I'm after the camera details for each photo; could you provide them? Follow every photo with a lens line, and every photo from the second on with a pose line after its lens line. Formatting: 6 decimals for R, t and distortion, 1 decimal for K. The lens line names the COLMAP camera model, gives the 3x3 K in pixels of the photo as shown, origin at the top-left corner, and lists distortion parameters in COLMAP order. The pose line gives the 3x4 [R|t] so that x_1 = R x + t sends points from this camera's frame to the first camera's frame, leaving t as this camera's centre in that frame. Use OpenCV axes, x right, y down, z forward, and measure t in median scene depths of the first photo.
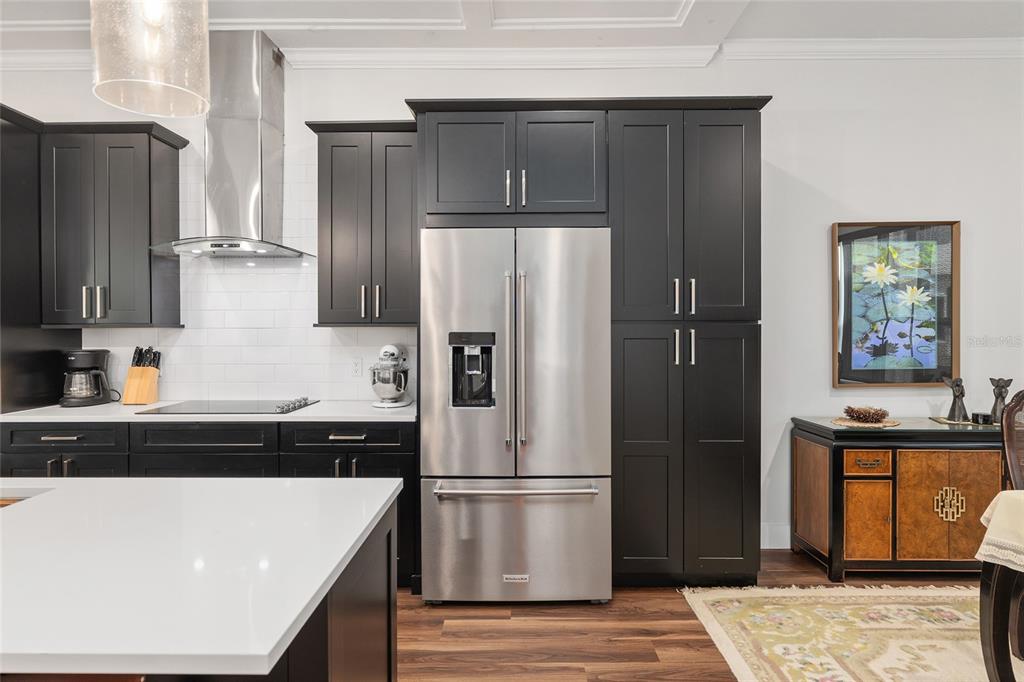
lens RADIAL K [[603.3, 0, 510.4], [0, 603.3, 332.6], [0, 0, 1]] dist [0.002405, -0.002633]
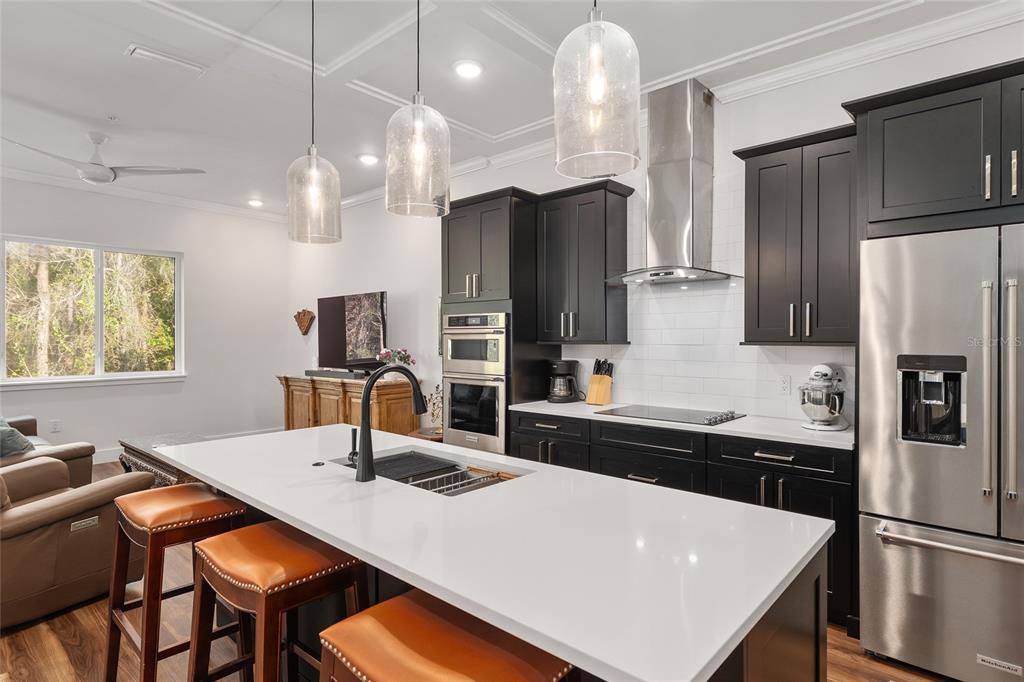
lens RADIAL K [[542.5, 0, 513.3], [0, 542.5, 340.3], [0, 0, 1]] dist [-0.001409, 0.001624]
pose [[0.752763, 0.004379, -0.658278, -0.003063], [-0.005461, 0.999985, 0.000407, -0.016741], [0.658270, 0.003289, 0.752775, 0.033381]]
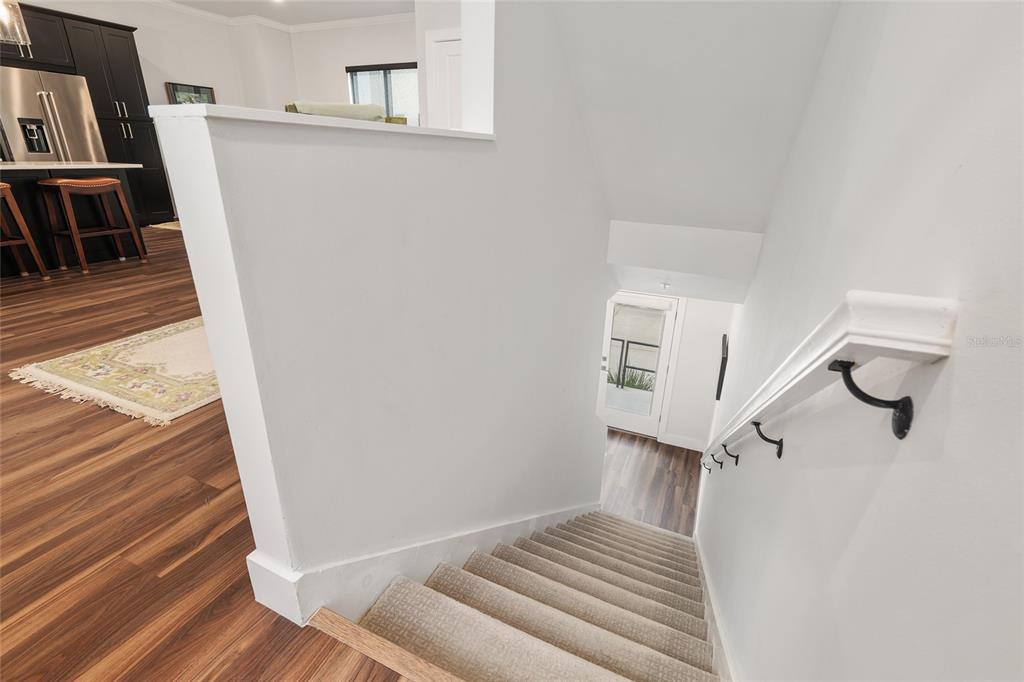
lens RADIAL K [[477.1, 0, 507.6], [0, 477.1, 338.5], [0, 0, 1]] dist [0.000089, -0.000064]
pose [[0.410629, -0.318016, 0.854547, -1.039285], [-0.014304, 0.934844, 0.354771, 0.102886], [-0.911690, -0.157903, 0.379325, -1.370517]]
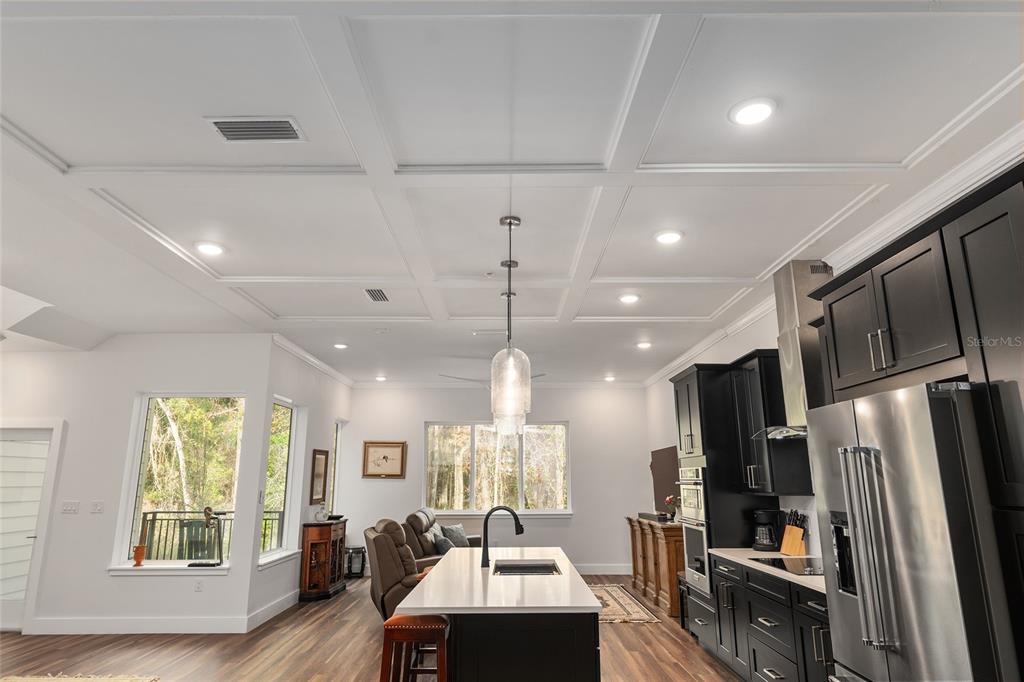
lens RADIAL K [[603.3, 0, 510.7], [0, 603.3, 342.5], [0, 0, 1]] dist [0.002405, -0.002633]
pose [[0.013712, -0.221048, -0.975167, 0.845462], [-0.004639, 0.975234, -0.221128, -0.043563], [0.999895, 0.007556, 0.012347, 0.410124]]
